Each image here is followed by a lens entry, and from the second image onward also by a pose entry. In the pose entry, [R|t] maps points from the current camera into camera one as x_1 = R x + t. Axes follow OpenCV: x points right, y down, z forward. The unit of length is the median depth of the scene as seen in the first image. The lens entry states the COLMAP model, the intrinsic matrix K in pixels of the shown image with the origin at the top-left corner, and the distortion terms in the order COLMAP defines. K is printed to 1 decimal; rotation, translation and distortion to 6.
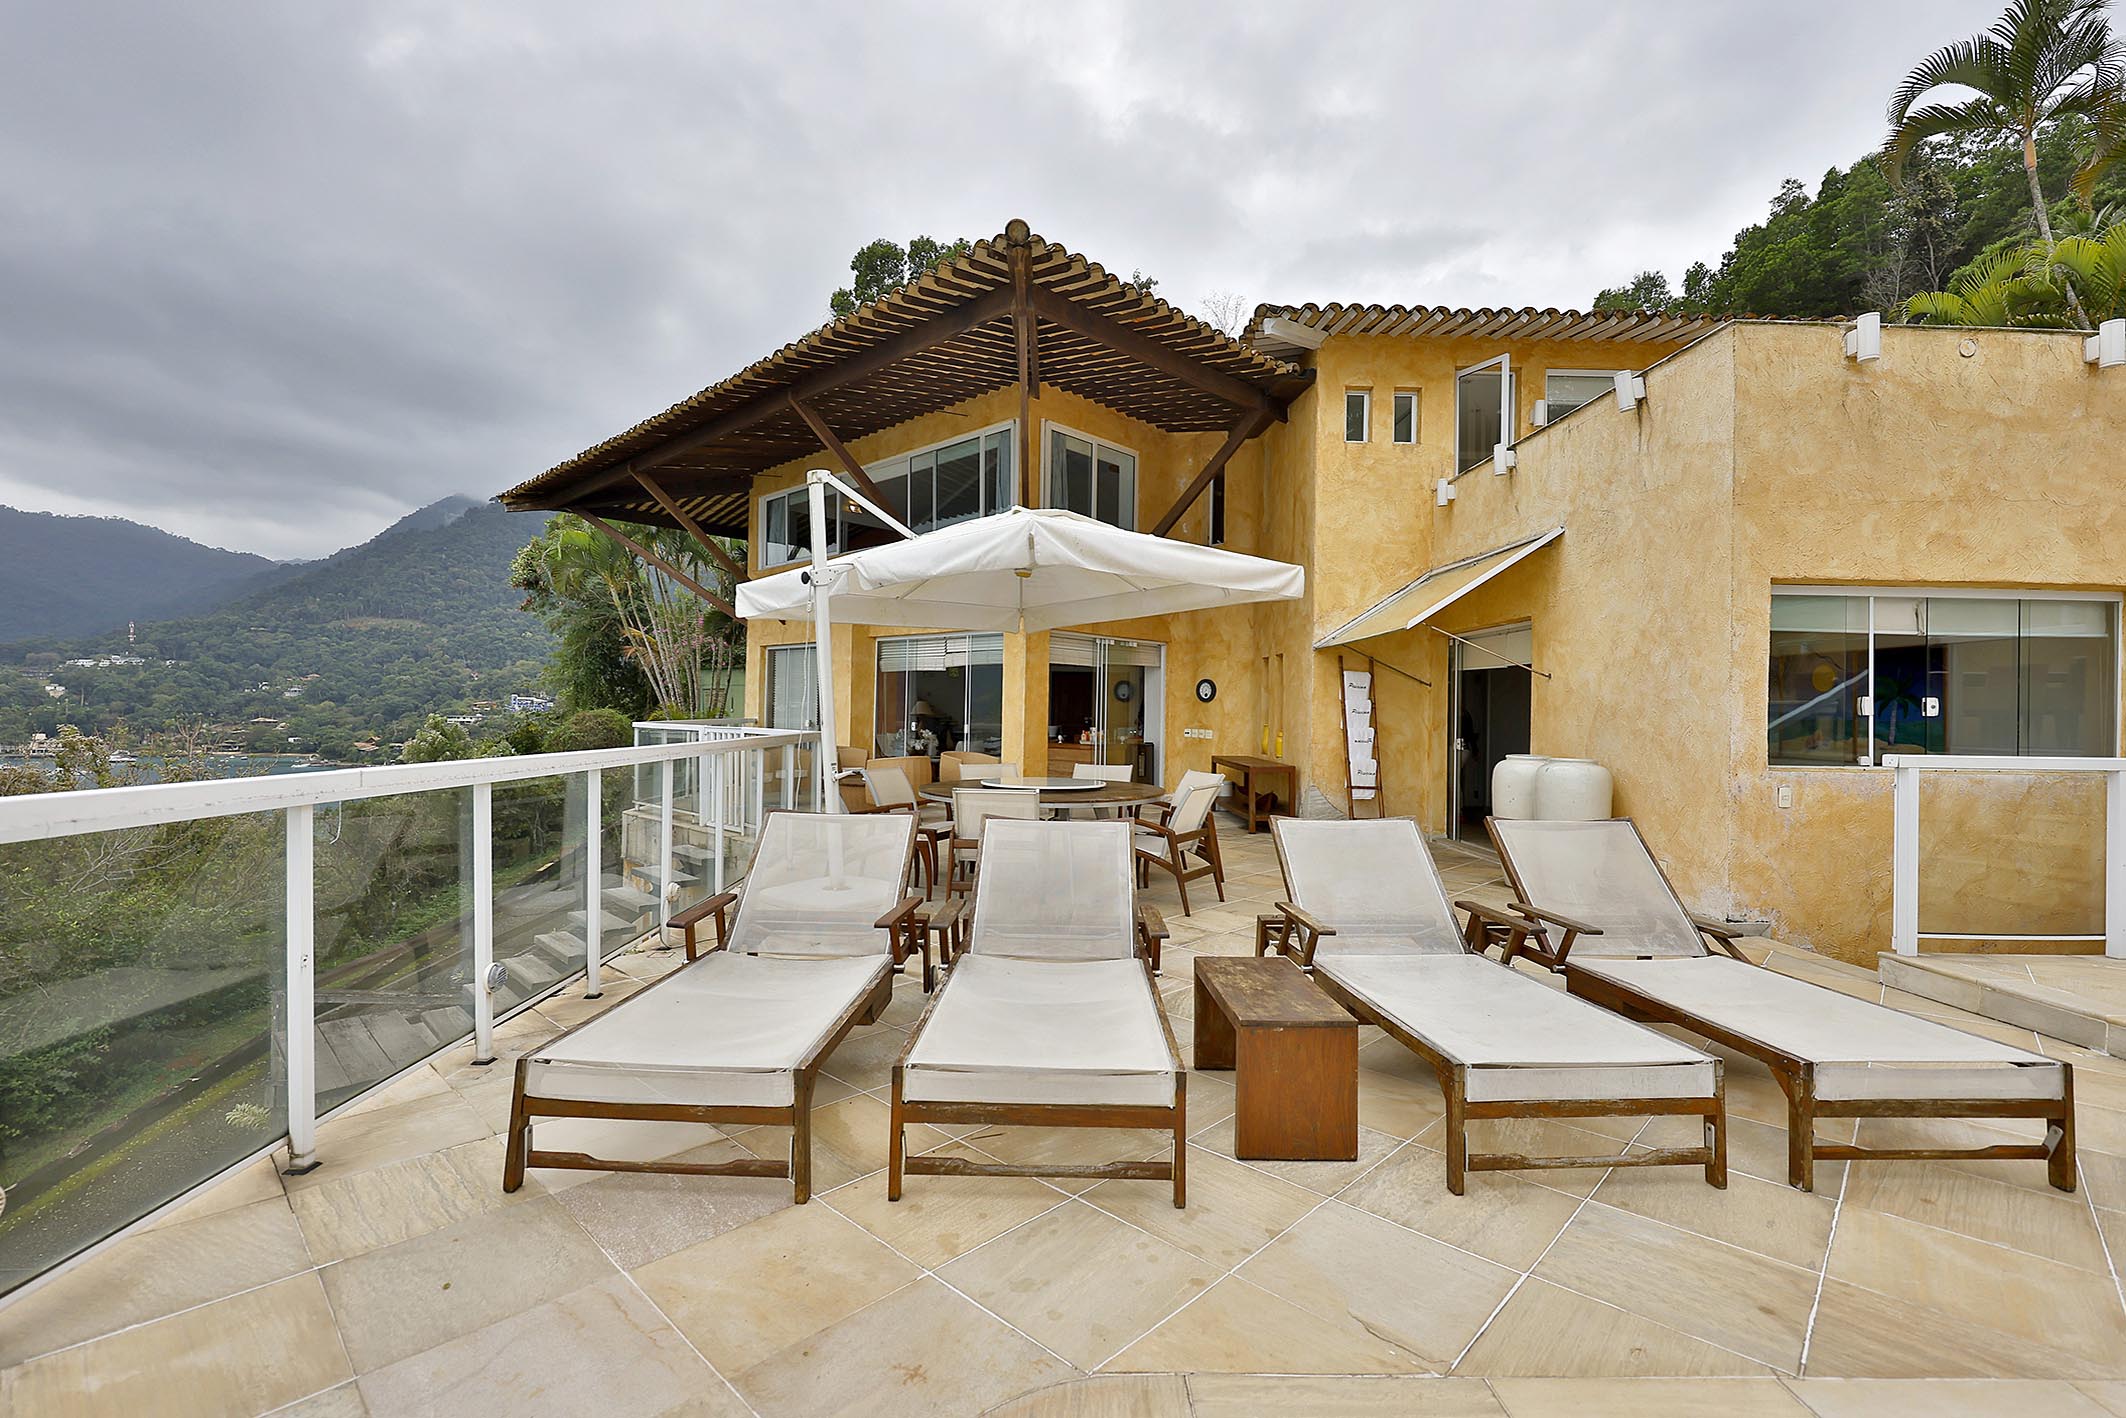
lens RADIAL K [[908.9, 0, 1054.4], [0, 908.9, 704.6], [0, 0, 1]] dist [-0.002033, -0.000194]
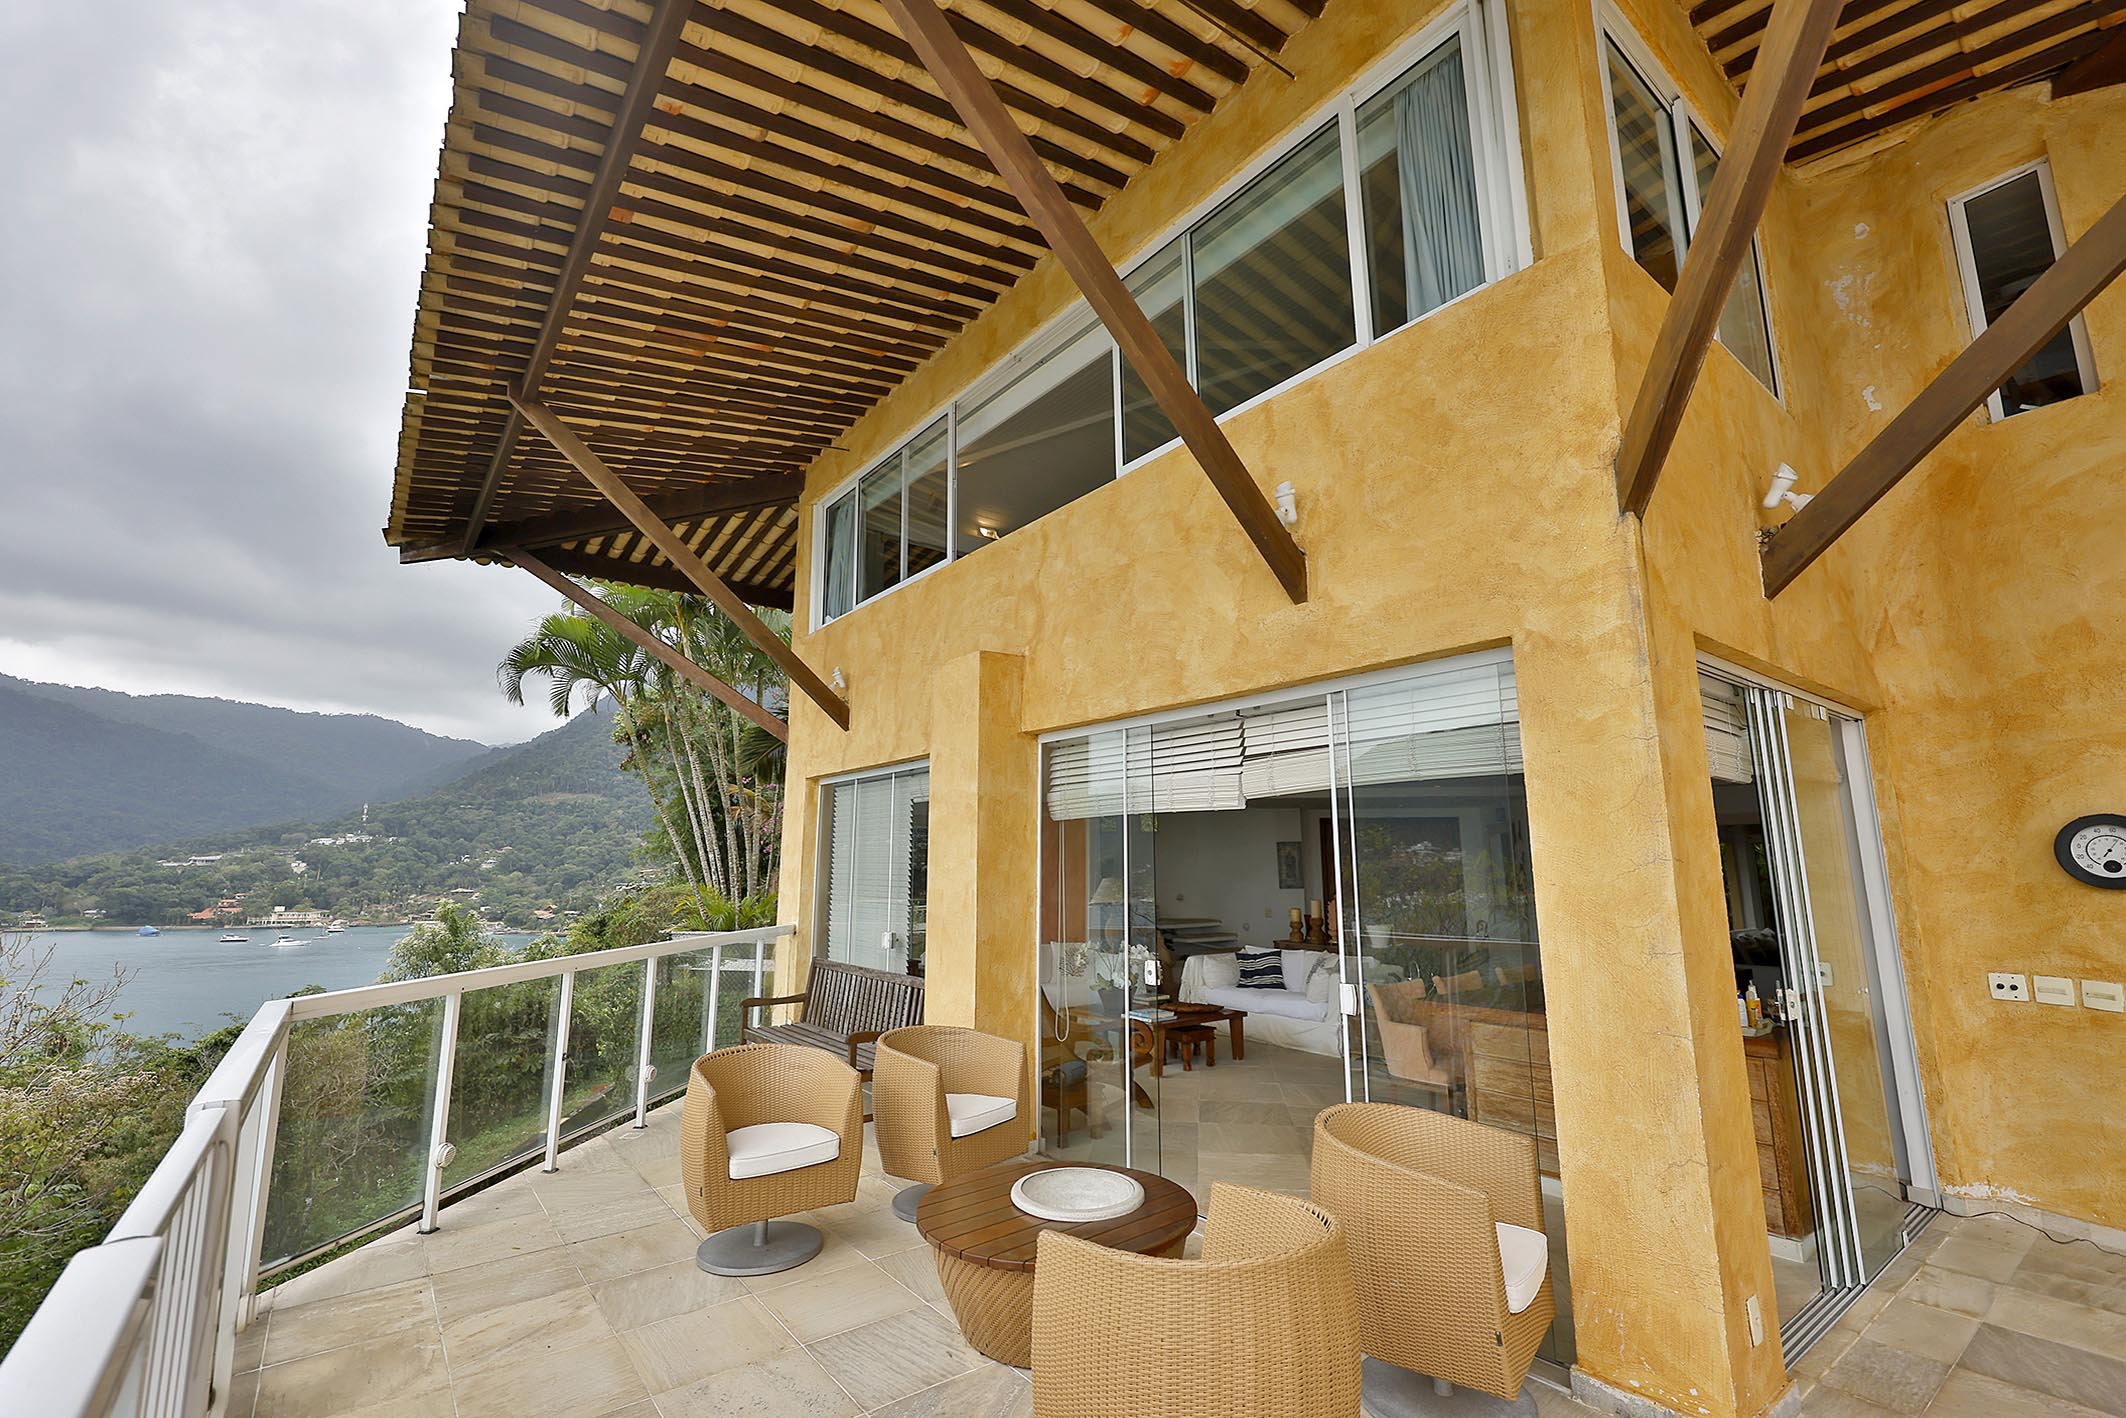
lens RADIAL K [[901.2, 0, 1059.5], [0, 901.2, 708.8], [0, 0, 1]] dist [0.008142, -0.000065]
pose [[0.989262, -0.043477, -0.139537, -0.190136], [0.019458, 0.985410, -0.169084, -0.024835], [0.144852, 0.164553, 0.975674, 0.884668]]
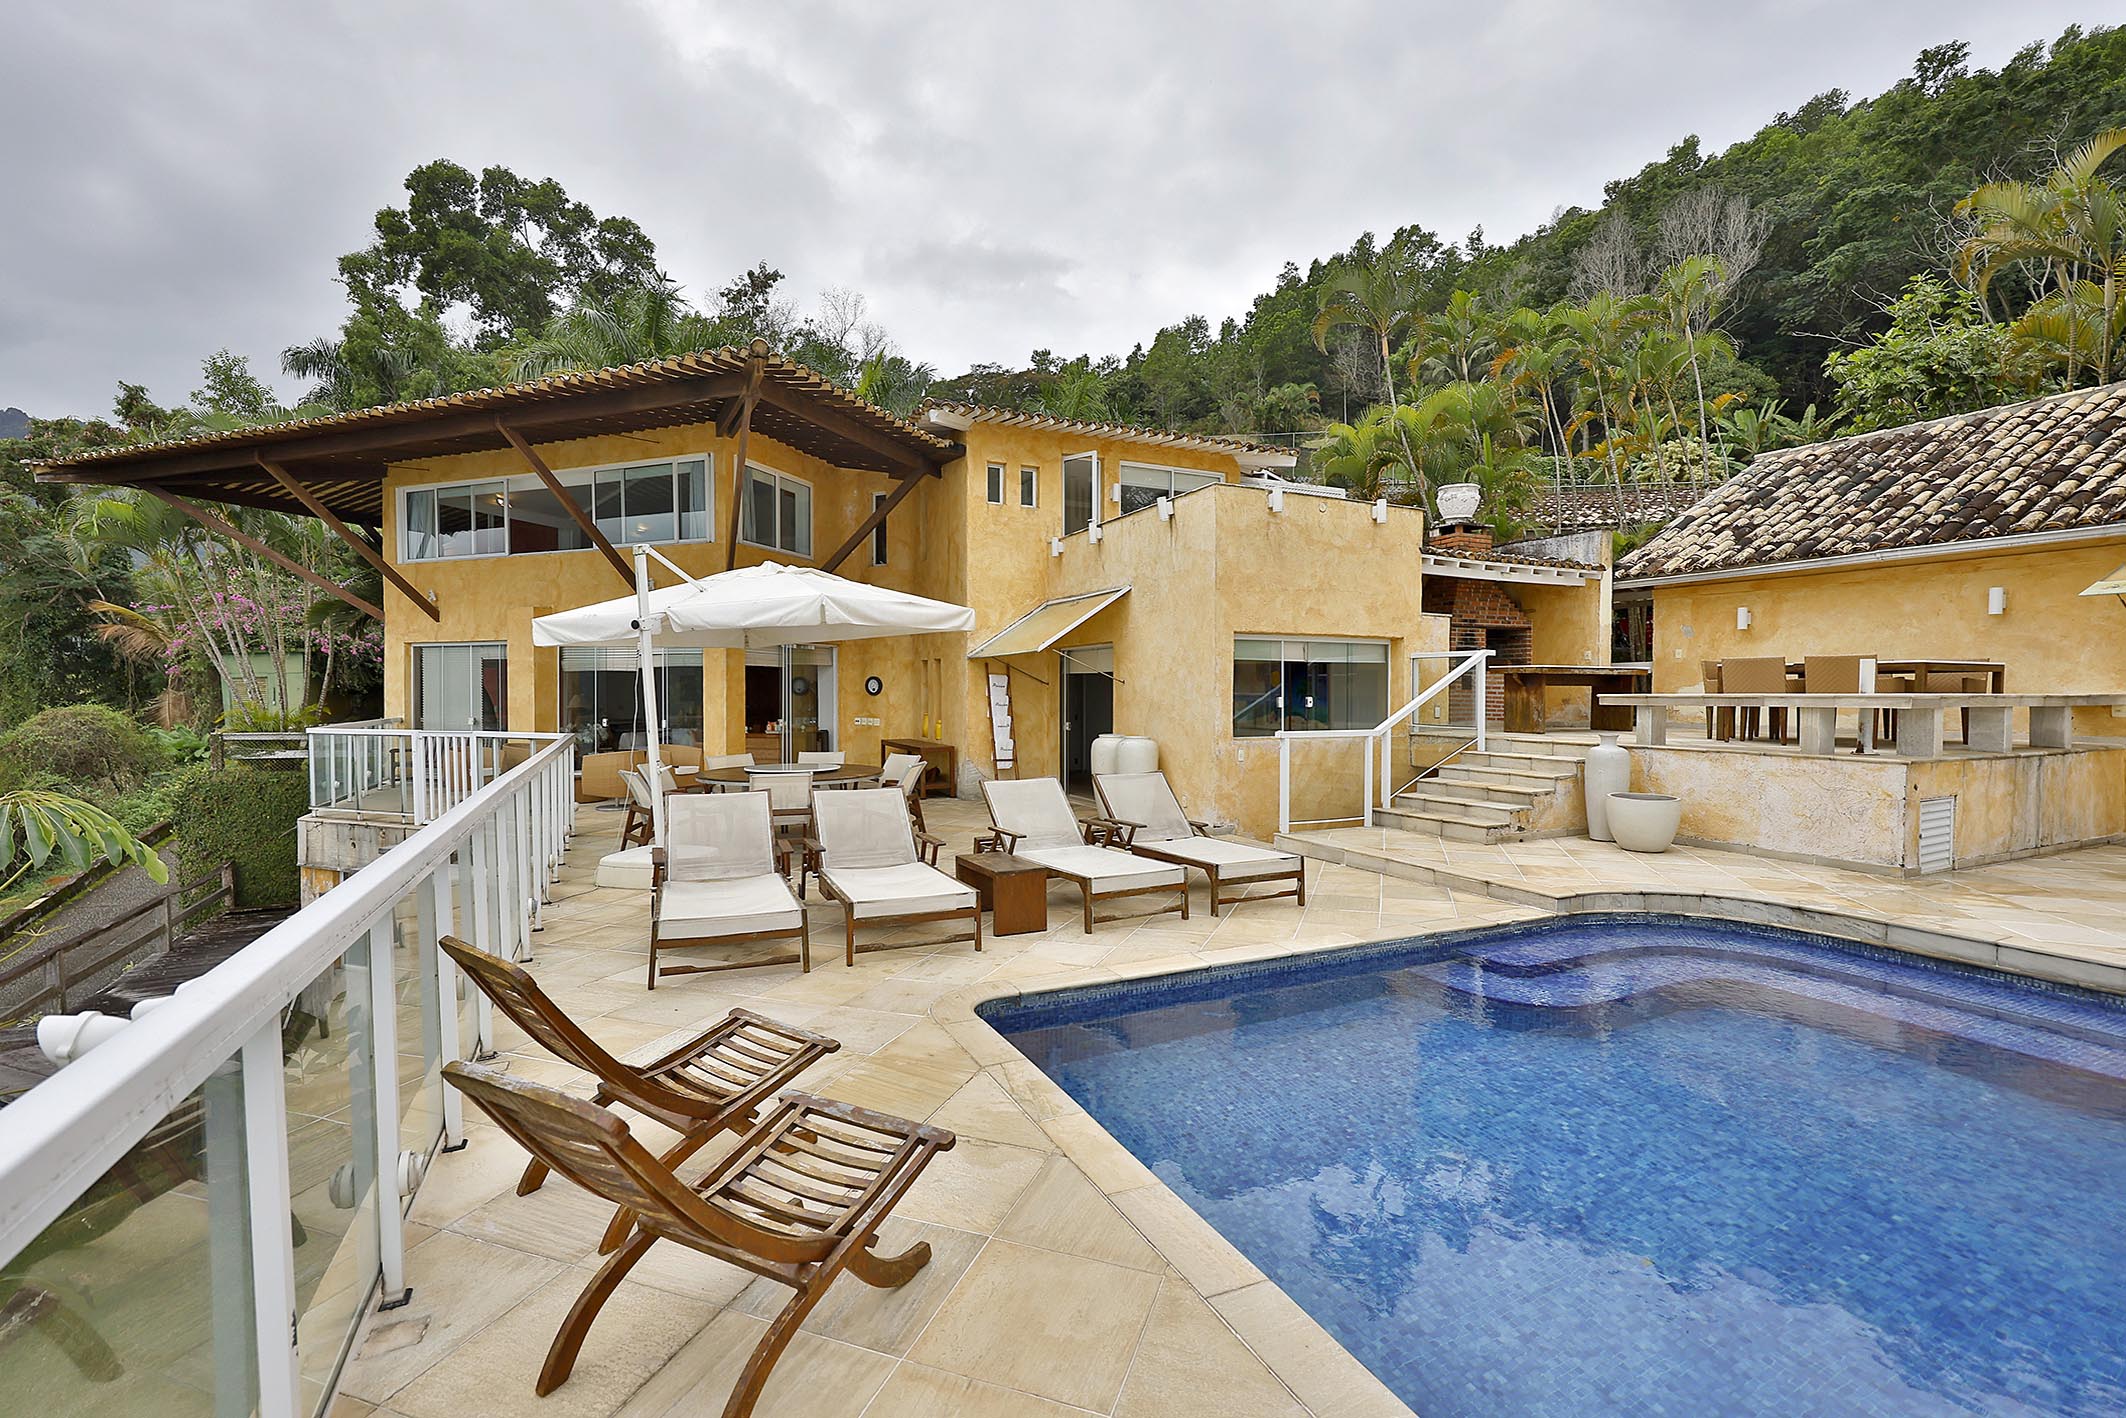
lens RADIAL K [[908.9, 0, 1054.4], [0, 908.9, 704.6], [0, 0, 1]] dist [-0.002033, -0.000194]
pose [[0.912435, -0.020248, 0.408721, -0.150049], [0.010165, 0.999588, 0.026828, -0.028667], [-0.409096, -0.020324, 0.912265, -0.279634]]
